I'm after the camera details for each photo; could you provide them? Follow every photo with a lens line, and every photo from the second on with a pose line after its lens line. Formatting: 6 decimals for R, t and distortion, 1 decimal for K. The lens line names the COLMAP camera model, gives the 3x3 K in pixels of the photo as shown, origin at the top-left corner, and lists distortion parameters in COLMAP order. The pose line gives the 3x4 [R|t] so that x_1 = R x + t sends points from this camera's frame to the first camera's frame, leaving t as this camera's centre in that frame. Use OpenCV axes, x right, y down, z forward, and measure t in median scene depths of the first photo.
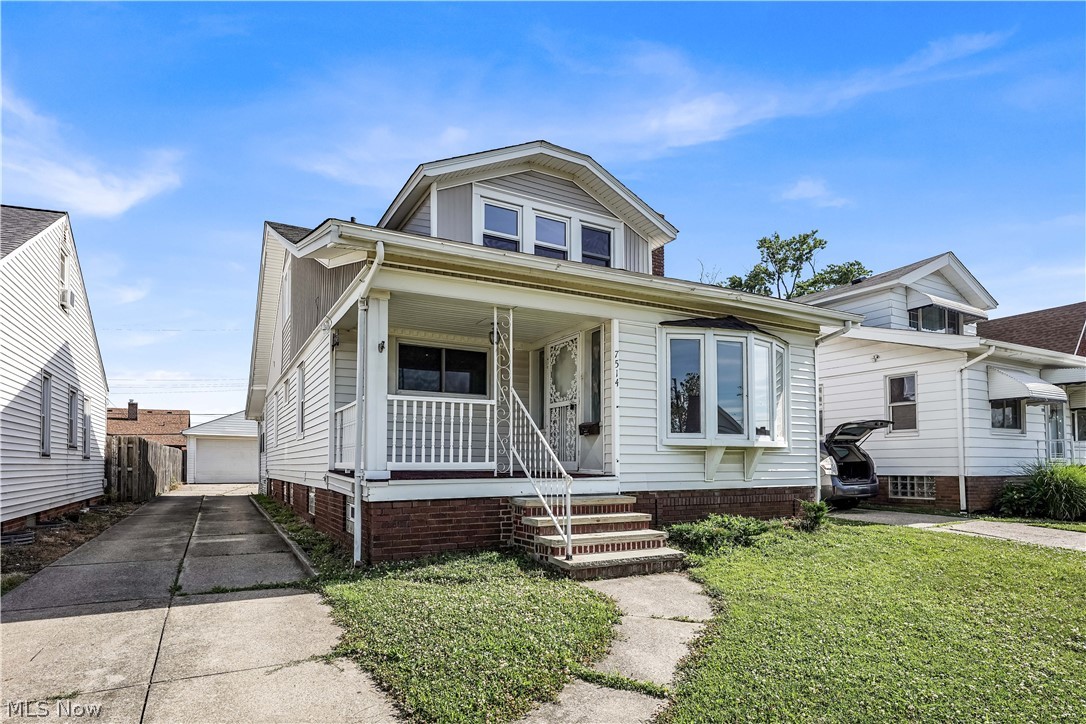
lens RADIAL K [[529.0, 0, 543.9], [0, 529.0, 352.1], [0, 0, 1]] dist [-0.001573, -0.000264]
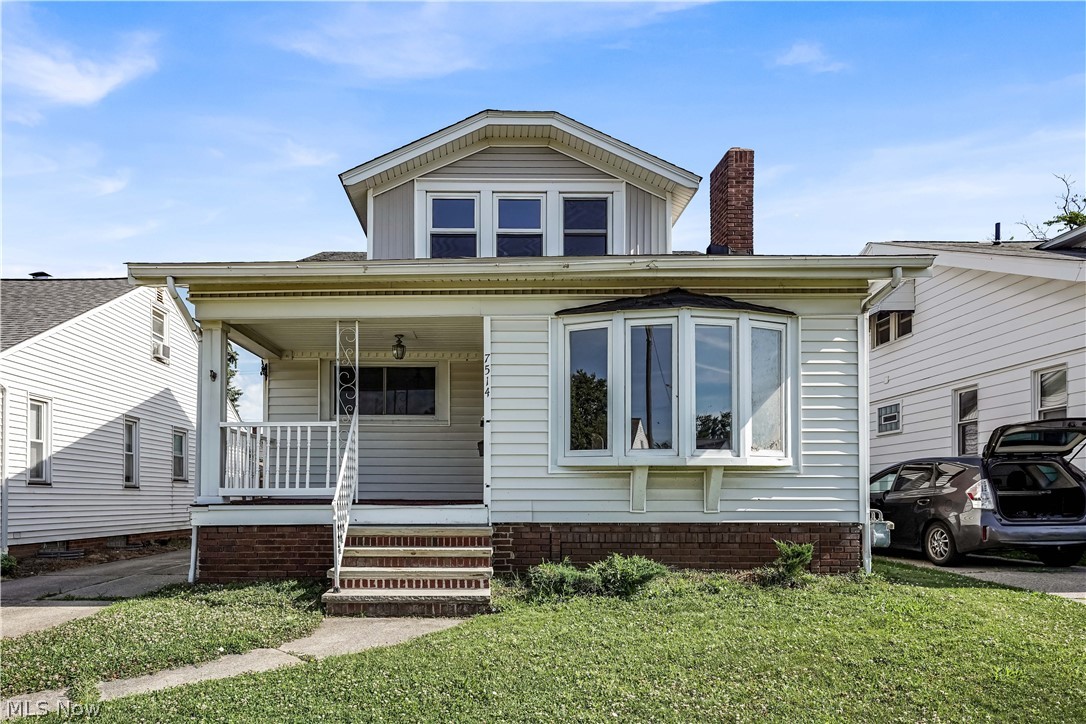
lens RADIAL K [[653.5, 0, 543.5], [0, 653.5, 372.1], [0, 0, 1]] dist [0.007988, -0.002119]
pose [[0.895716, -0.085396, -0.436349, 0.641653], [0.092709, 0.995683, -0.004553, 0.037185], [0.434854, -0.036375, 0.899766, 0.109892]]
